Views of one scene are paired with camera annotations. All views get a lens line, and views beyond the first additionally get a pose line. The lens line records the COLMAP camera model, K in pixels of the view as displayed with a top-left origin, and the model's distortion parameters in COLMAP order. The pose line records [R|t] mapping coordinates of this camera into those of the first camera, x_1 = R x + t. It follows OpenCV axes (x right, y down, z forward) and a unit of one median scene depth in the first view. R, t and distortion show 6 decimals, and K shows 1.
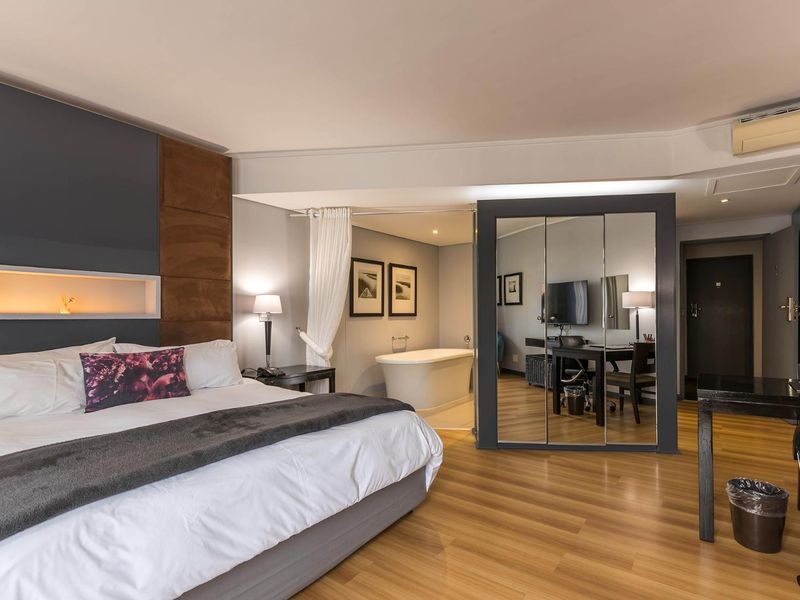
lens RADIAL K [[396.2, 0, 400.3], [0, 396.2, 312.4], [0, 0, 1]] dist [0.025034, -0.028345]
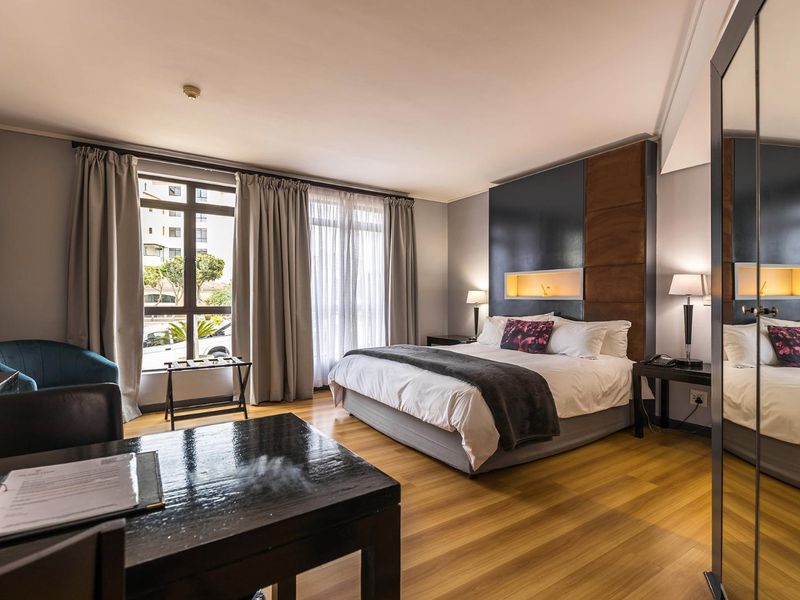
lens RADIAL K [[384.7, 0, 415.7], [0, 384.7, 297.2], [0, 0, 1]] dist [0.000063, -0.000029]
pose [[-0.275748, 0.001148, -0.961229, 0.725954], [0.007796, 0.999969, -0.001042, 0.002991], [0.961198, -0.007781, -0.275748, 0.773243]]
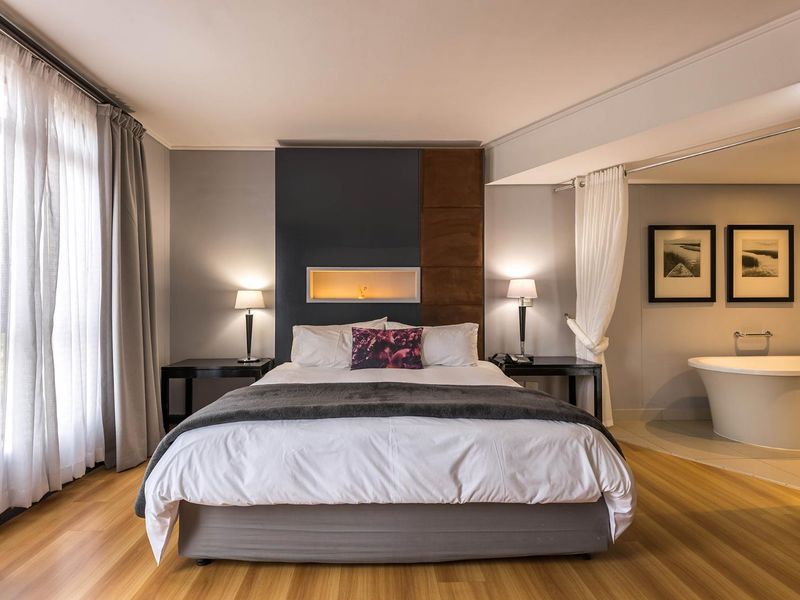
lens RADIAL K [[406.6, 0, 383.8], [0, 406.6, 298.5], [0, 0, 1]] dist [0.002845, -0.000846]
pose [[0.625731, -0.003549, -0.780030, 0.264135], [0.004666, 0.999989, -0.000807, 0.002945], [0.780025, -0.003135, 0.625741, 0.143652]]
